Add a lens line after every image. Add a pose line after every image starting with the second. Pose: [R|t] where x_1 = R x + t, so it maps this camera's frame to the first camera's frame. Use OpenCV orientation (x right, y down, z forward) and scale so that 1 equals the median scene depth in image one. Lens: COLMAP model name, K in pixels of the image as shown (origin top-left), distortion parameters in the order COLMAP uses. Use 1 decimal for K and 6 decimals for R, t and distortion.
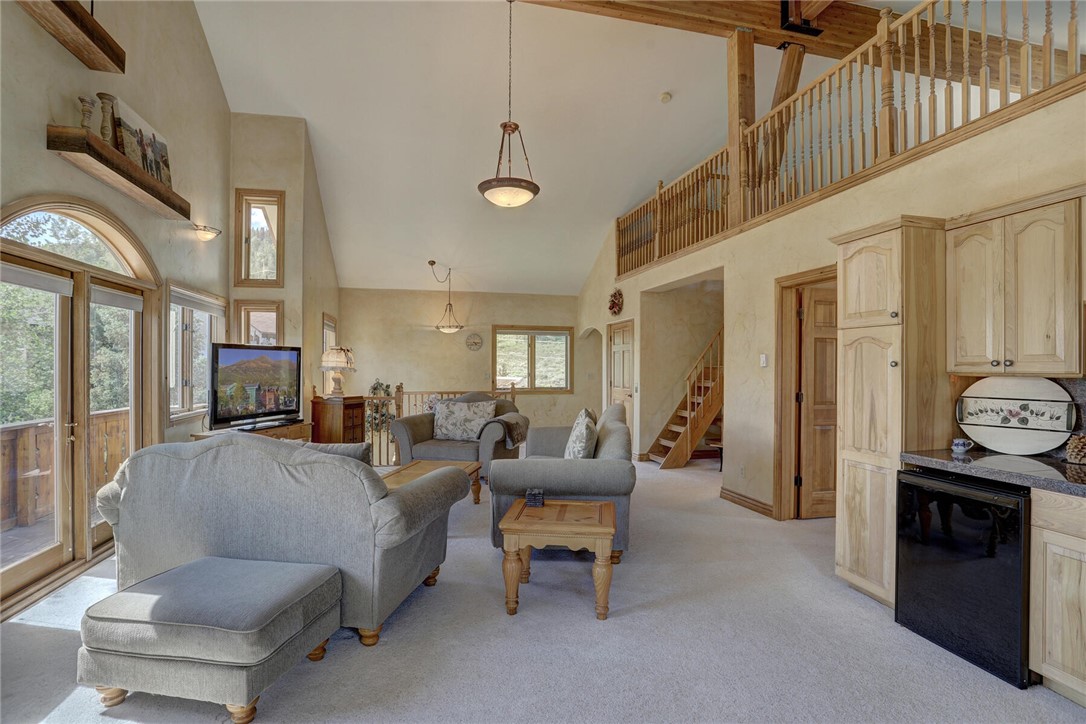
lens RADIAL K [[532.6, 0, 544.2], [0, 532.6, 363.4], [0, 0, 1]] dist [-0.059546, 0.014220]
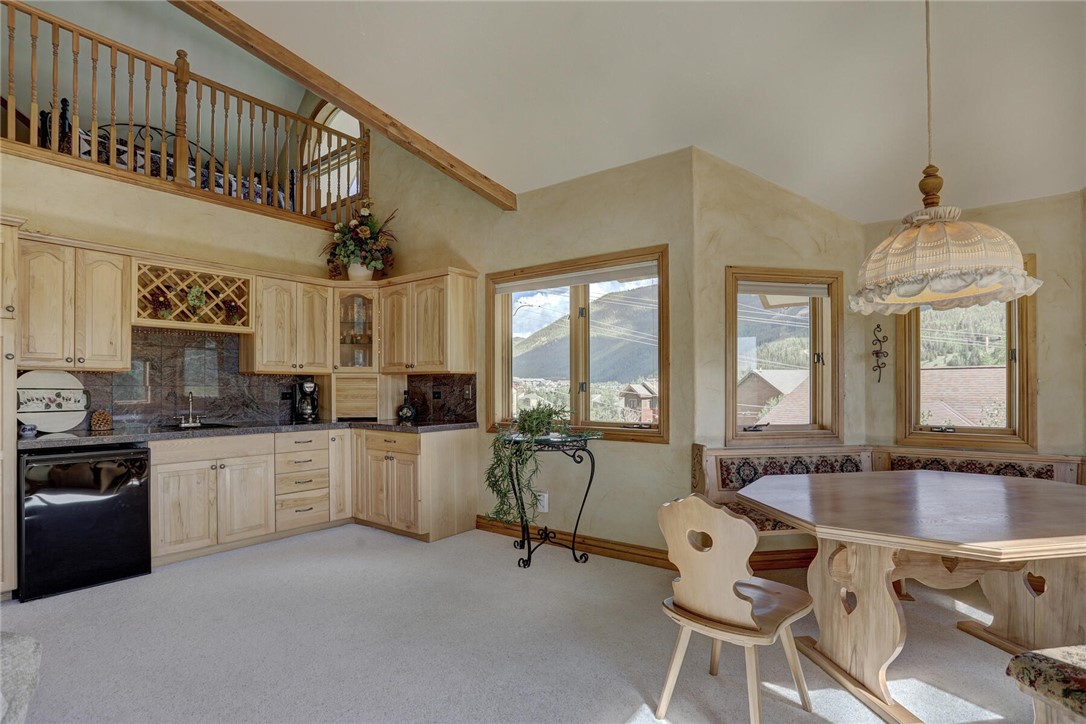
lens RADIAL K [[532.6, 0, 553.0], [0, 532.6, 383.5], [0, 0, 1]] dist [-0.059546, 0.014220]
pose [[-0.650835, 0.000854, 0.759219, -0.833647], [-0.006606, 0.999955, -0.006787, 0.056844], [-0.759191, -0.009433, -0.650800, 0.874336]]
